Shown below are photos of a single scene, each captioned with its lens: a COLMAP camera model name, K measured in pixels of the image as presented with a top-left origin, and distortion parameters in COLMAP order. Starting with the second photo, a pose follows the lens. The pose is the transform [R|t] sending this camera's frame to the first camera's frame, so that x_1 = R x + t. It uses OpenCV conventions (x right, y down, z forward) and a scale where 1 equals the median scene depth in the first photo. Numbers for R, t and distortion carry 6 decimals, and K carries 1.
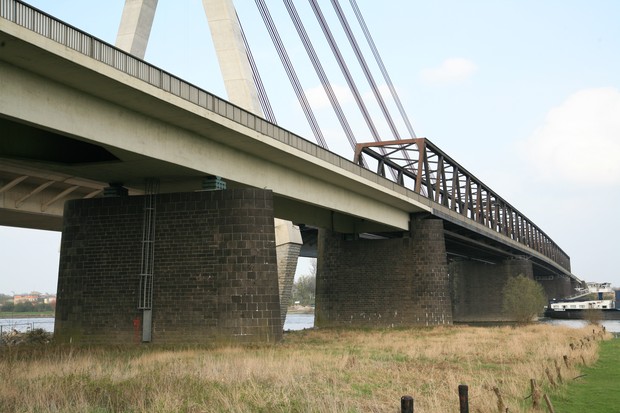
lens RADIAL K [[842.6, 0, 307.0], [0, 842.6, 212.3], [0, 0, 1]] dist [0.058160, 0.000000]
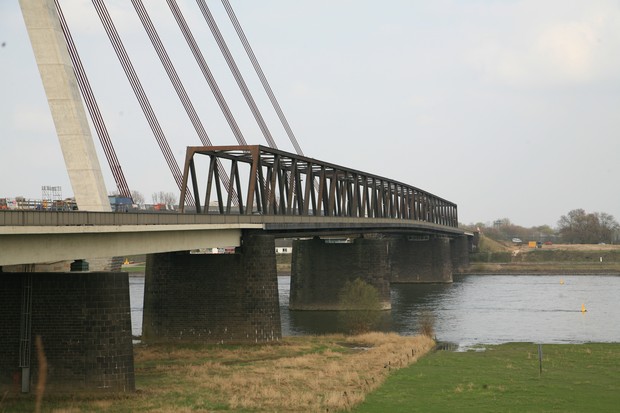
lens RADIAL K [[1284.6, 0, 309.5], [0, 1284.6, 209.1], [0, 0, 1]] dist [0.251538, 0.000000]
pose [[0.986539, 0.007351, 0.163360, -0.089488], [-0.021301, 0.996254, 0.083809, -0.288713], [-0.162132, -0.086161, 0.983000, -0.953565]]
